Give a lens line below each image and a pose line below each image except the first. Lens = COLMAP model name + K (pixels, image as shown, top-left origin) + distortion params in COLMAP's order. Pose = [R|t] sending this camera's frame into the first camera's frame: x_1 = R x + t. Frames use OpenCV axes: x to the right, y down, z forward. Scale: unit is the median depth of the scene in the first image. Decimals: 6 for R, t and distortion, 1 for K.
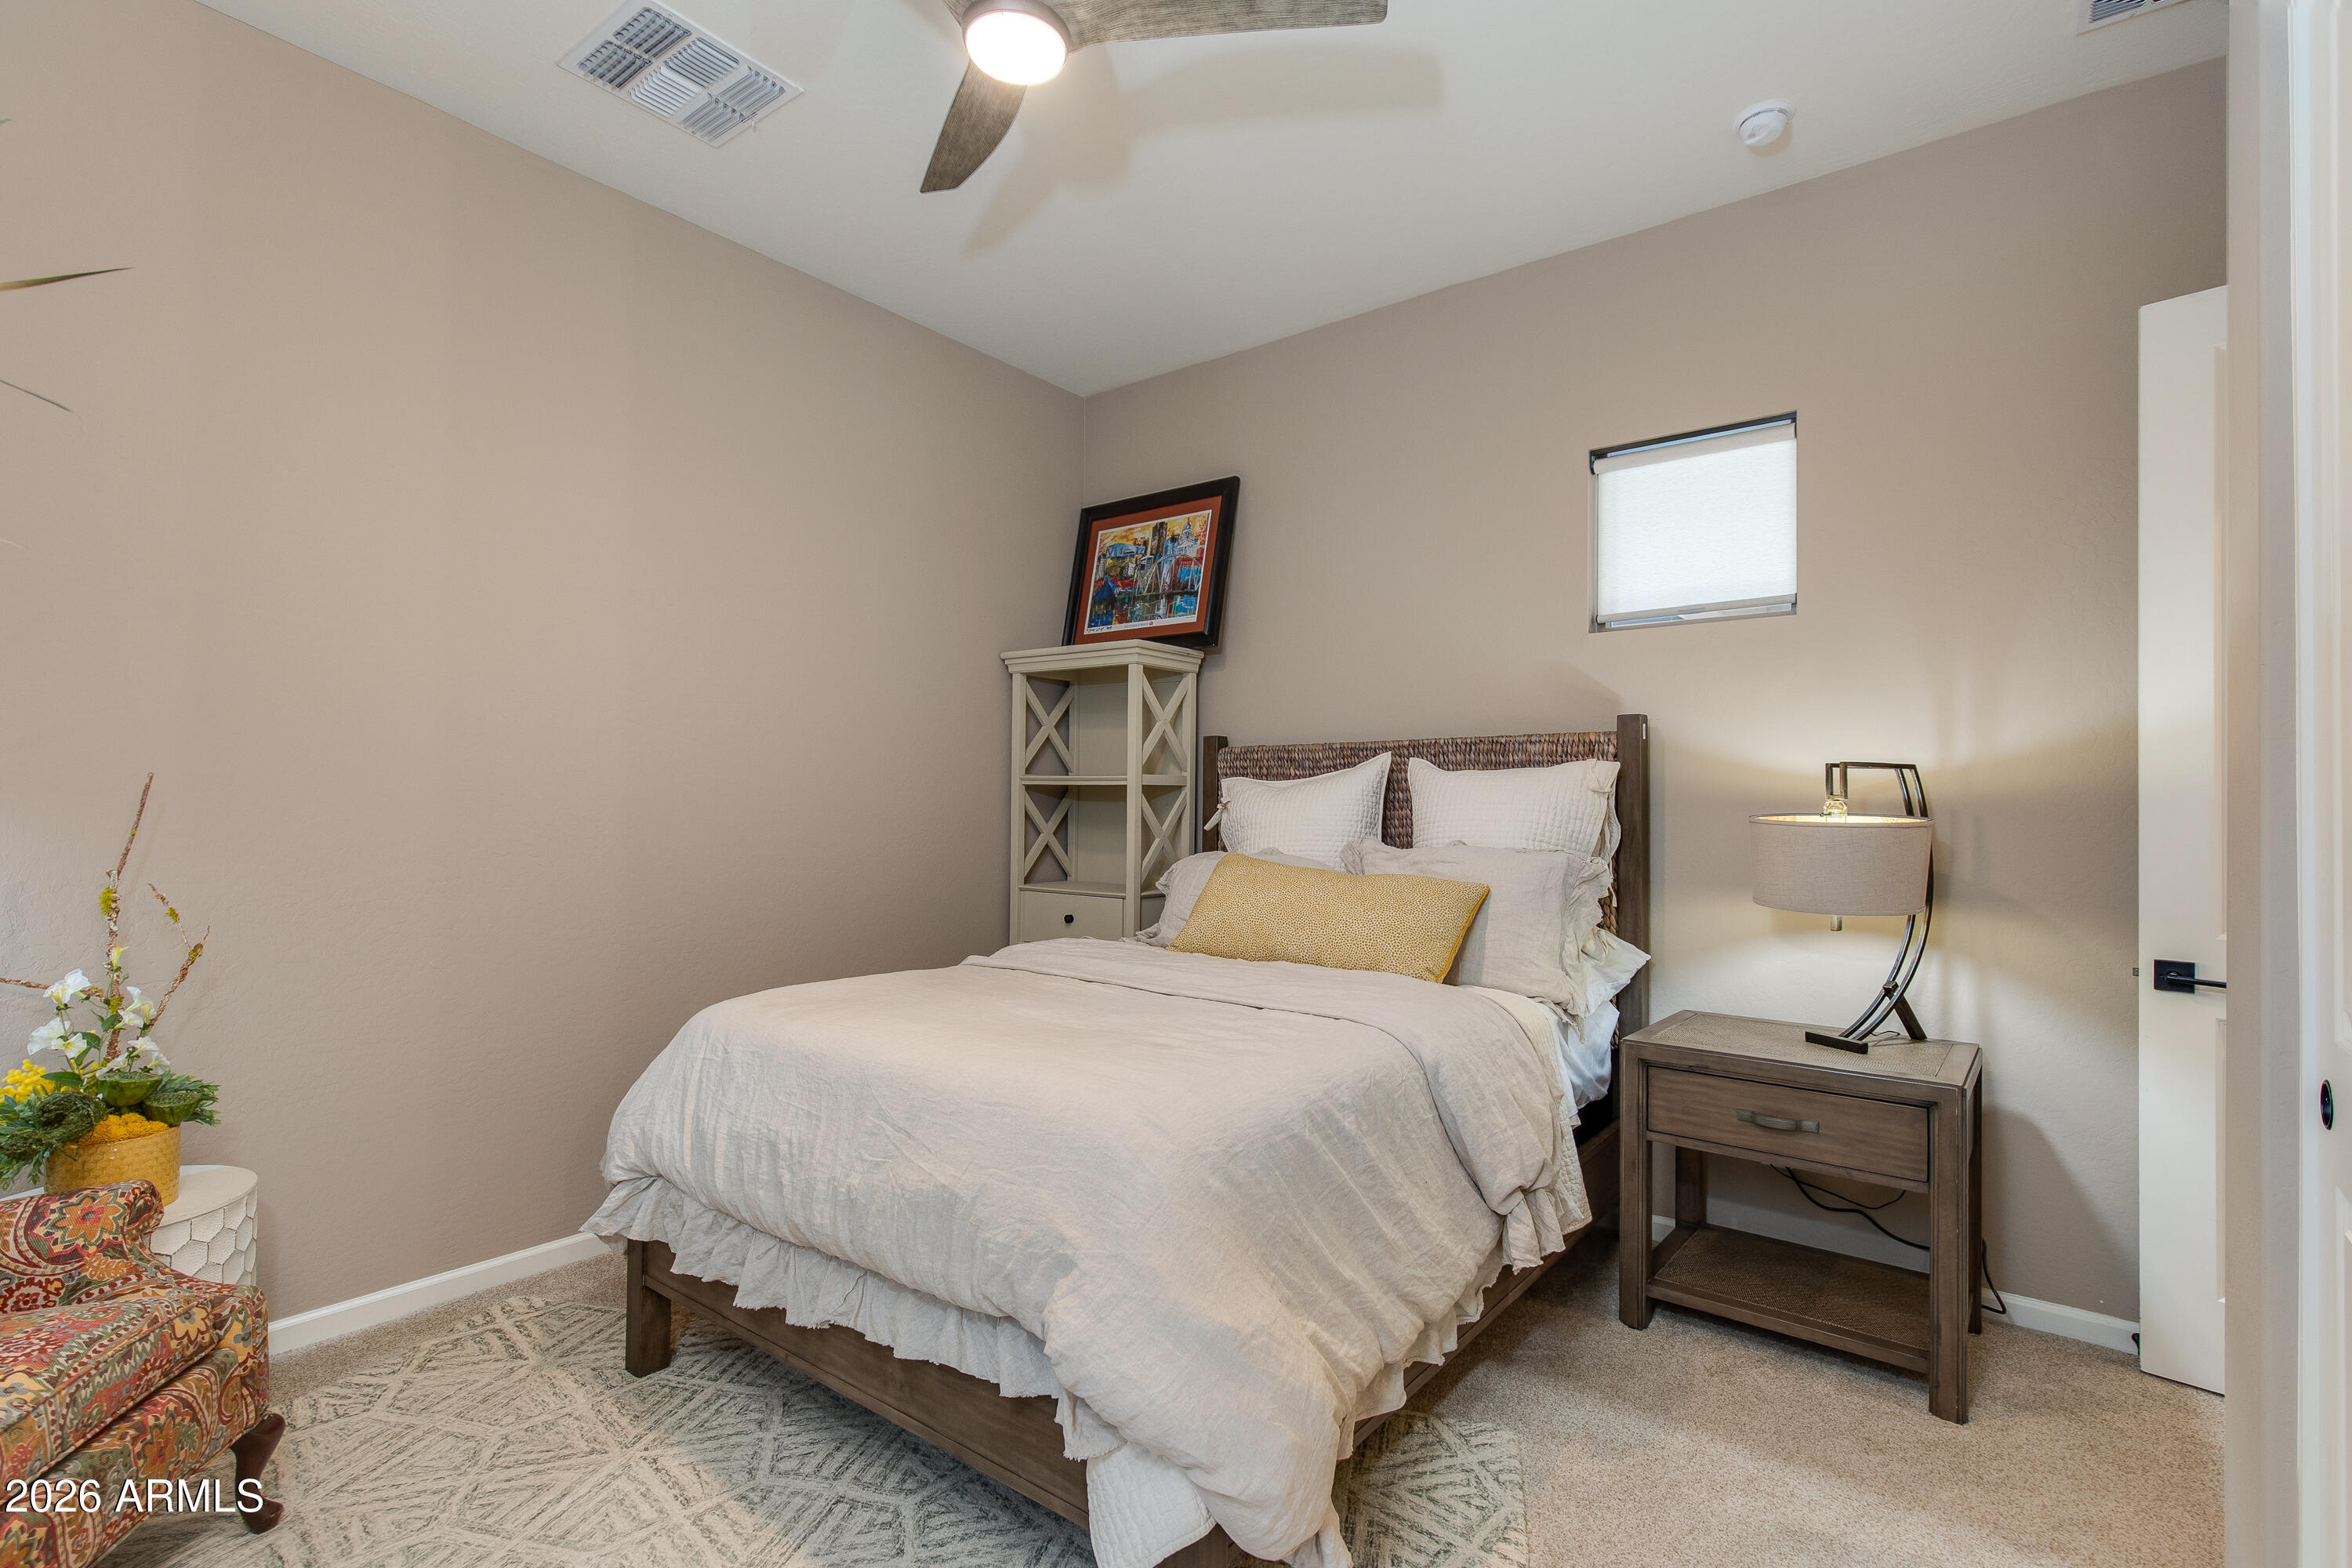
lens RADIAL K [[1056.2, 0, 1182.9], [0, 1056.2, 777.8], [0, 0, 1]] dist [0.023211, 0.000249]
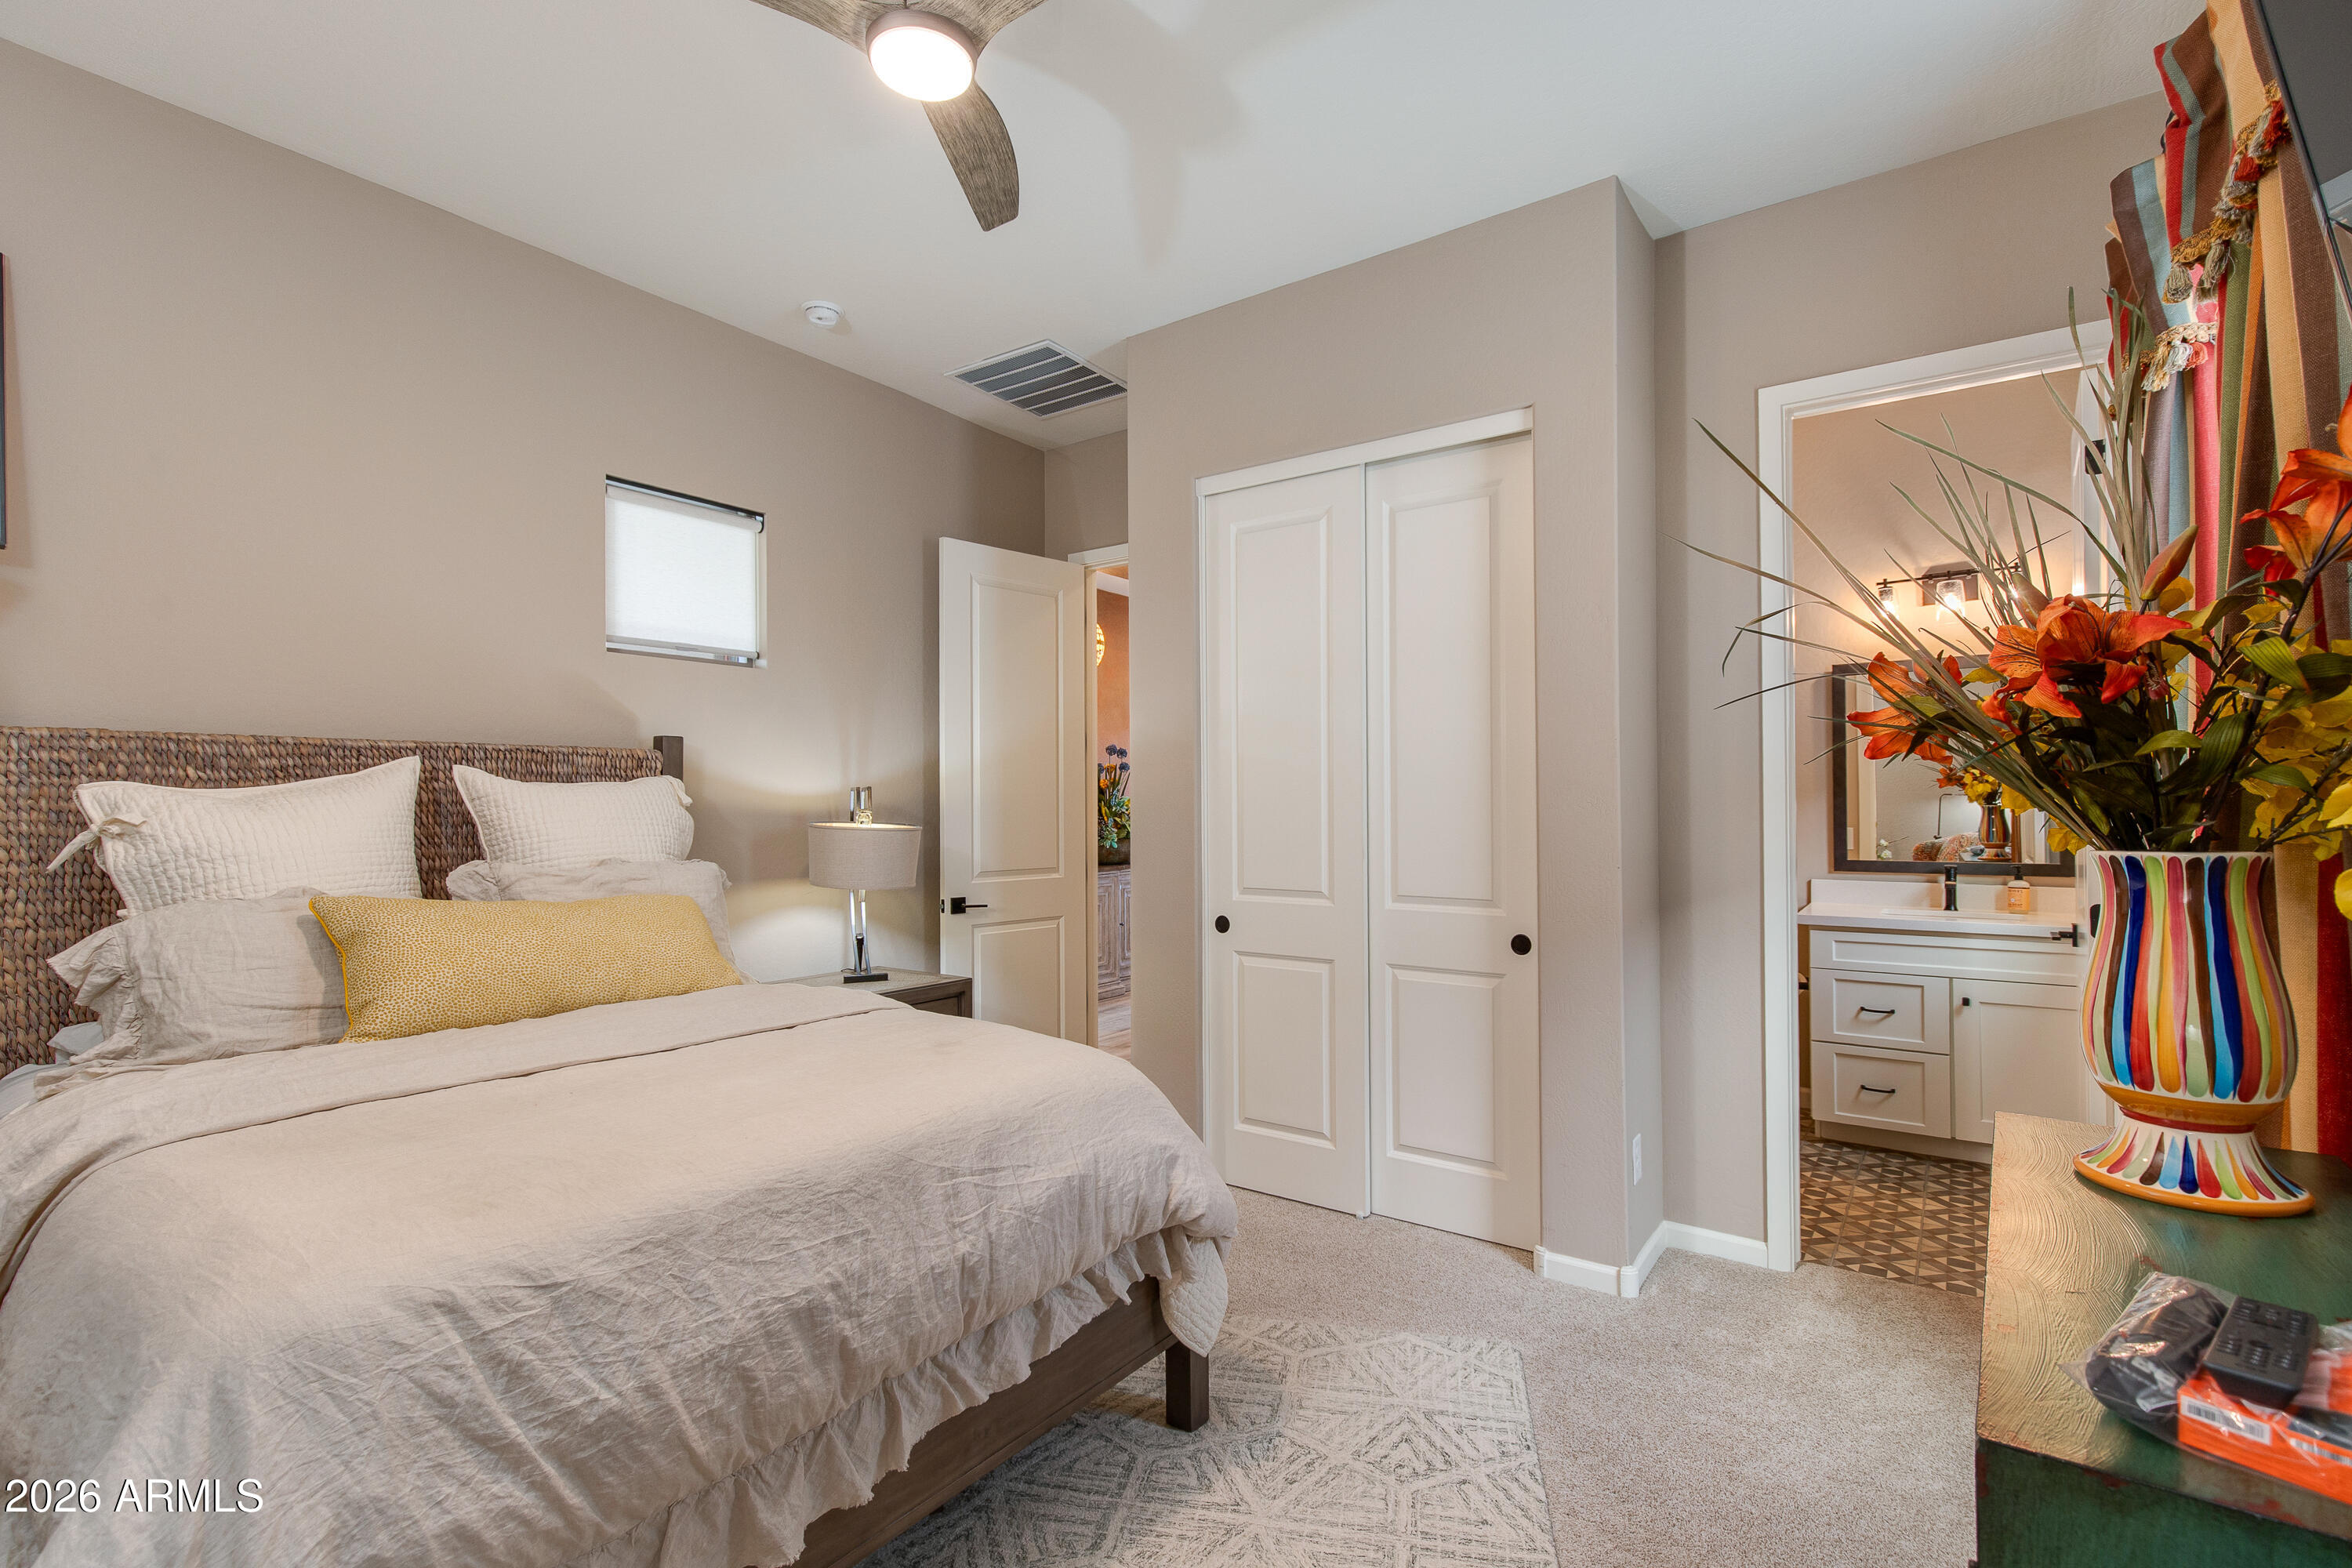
lens RADIAL K [[1056.2, 0, 1182.1], [0, 1056.2, 802.8], [0, 0, 1]] dist [0.023211, 0.000249]
pose [[-0.025550, 0.007164, 0.999648, -0.683639], [-0.011657, 0.999904, -0.007464, 0.011051], [-0.999606, -0.011844, -0.025465, 0.491288]]
